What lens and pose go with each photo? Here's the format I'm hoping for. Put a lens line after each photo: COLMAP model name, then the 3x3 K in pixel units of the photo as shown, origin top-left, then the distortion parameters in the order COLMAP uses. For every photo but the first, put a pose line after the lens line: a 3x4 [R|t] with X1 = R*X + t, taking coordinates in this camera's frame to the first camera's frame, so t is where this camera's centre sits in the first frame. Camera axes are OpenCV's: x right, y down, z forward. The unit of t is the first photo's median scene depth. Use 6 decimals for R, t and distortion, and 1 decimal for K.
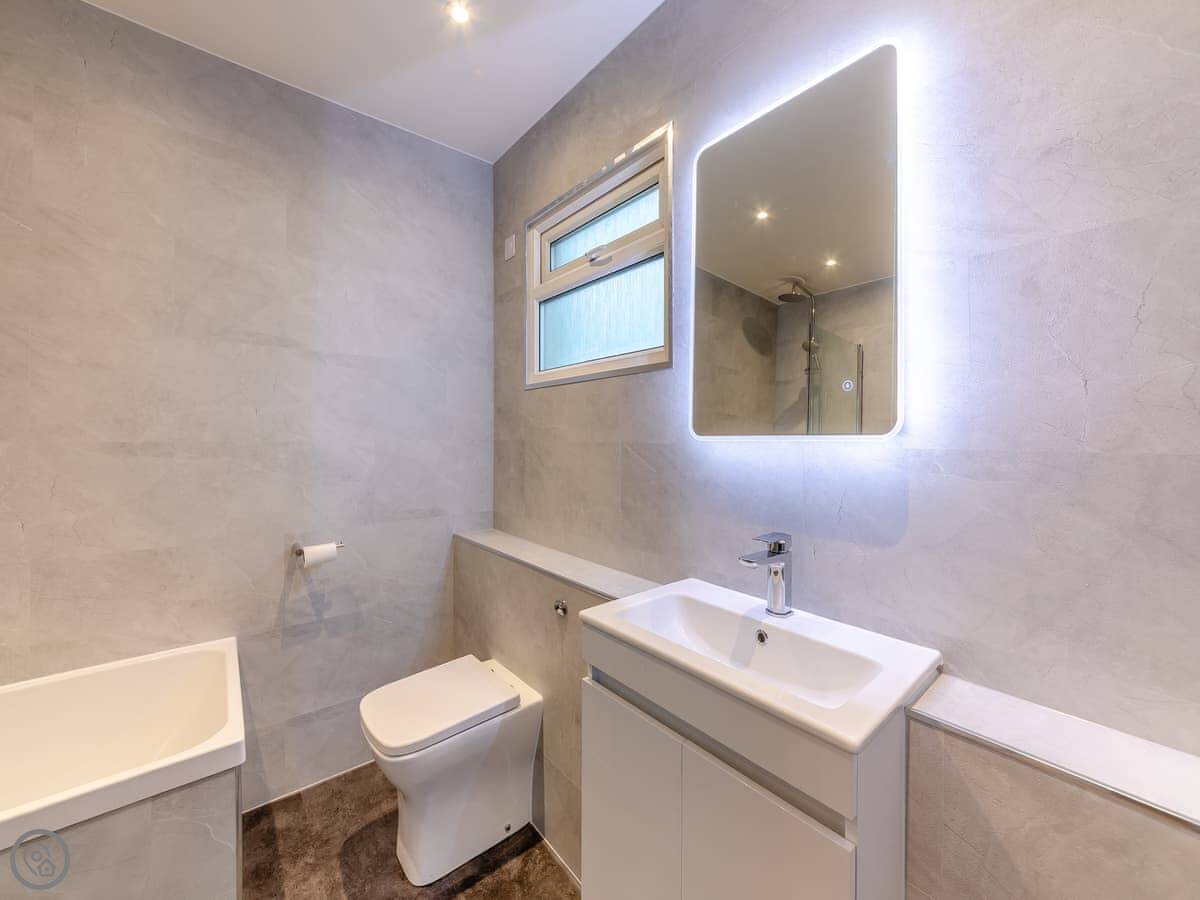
lens RADIAL K [[456.5, 0, 591.0], [0, 456.5, 444.0], [0, 0, 1]] dist [-0.001357, -0.000096]
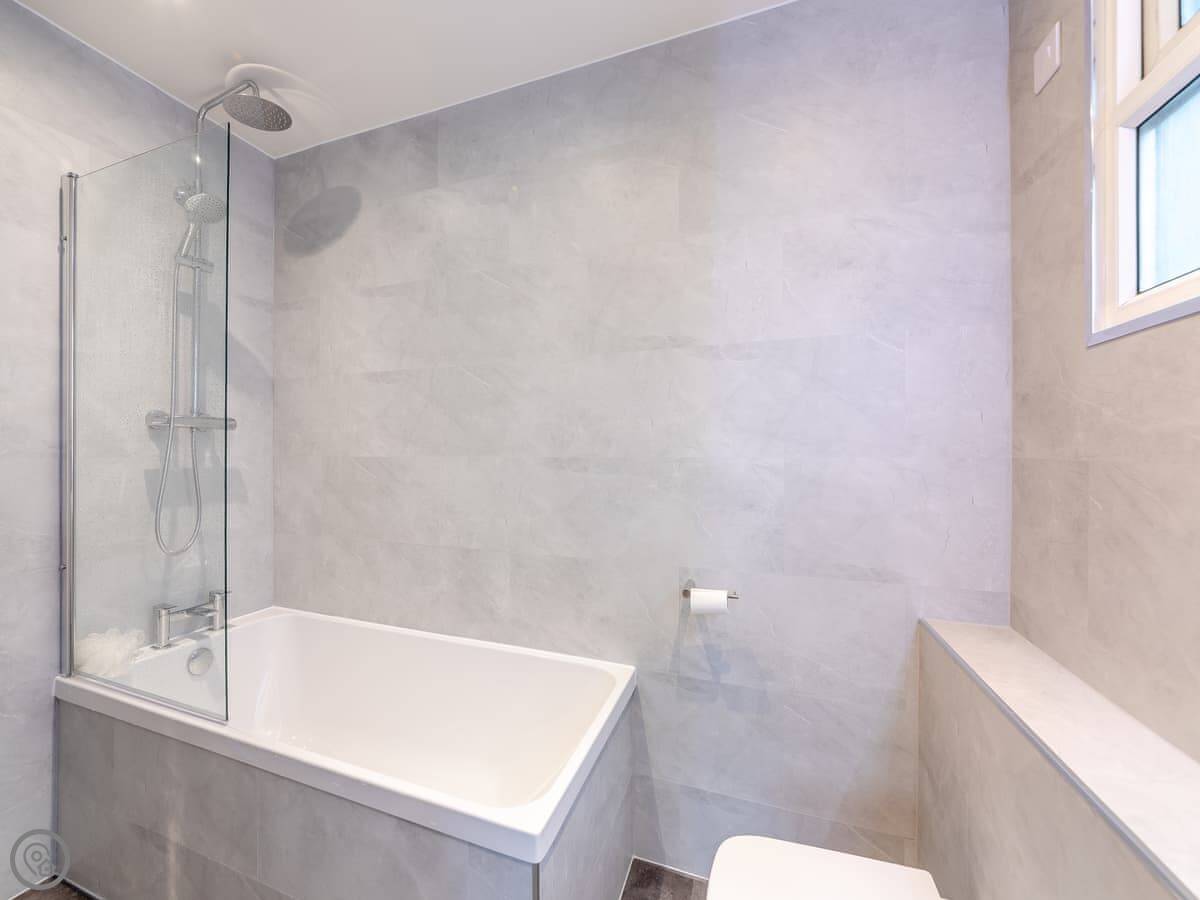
lens RADIAL K [[458.8, 0, 600.0], [0, 458.8, 450.0], [0, 0, 1]] dist [-0.005045, 0.000082]
pose [[0.519700, -0.001201, -0.854348, -0.015052], [-0.011754, 0.999894, -0.008556, -0.010319], [0.854268, 0.014488, 0.519631, 0.400465]]
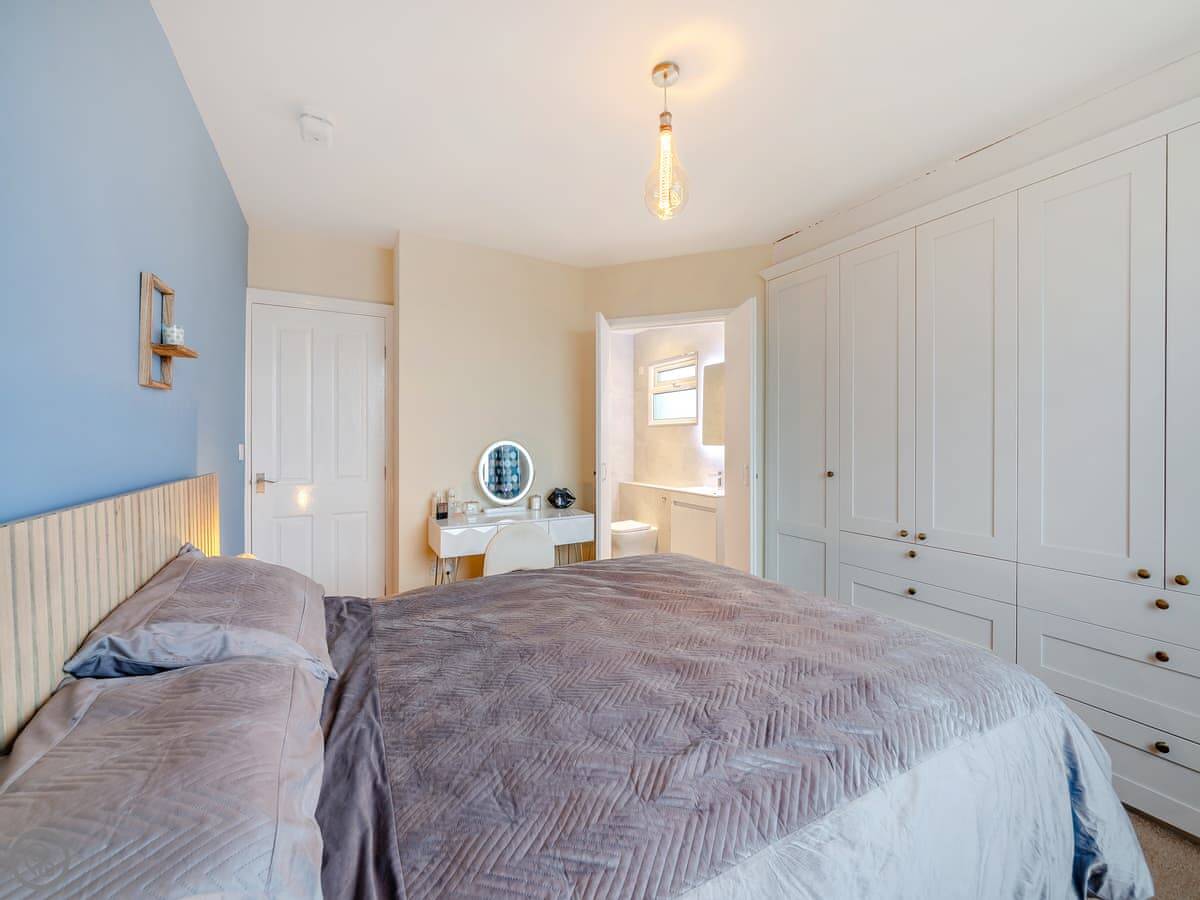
lens RADIAL K [[456.5, 0, 591.0], [0, 456.5, 444.0], [0, 0, 1]] dist [-0.001357, -0.000096]
pose [[0.983071, 0.000208, -0.183227, 0.014877], [-0.001601, 0.999971, -0.007454, -0.001968], [0.183220, 0.007621, 0.983042, -1.756763]]
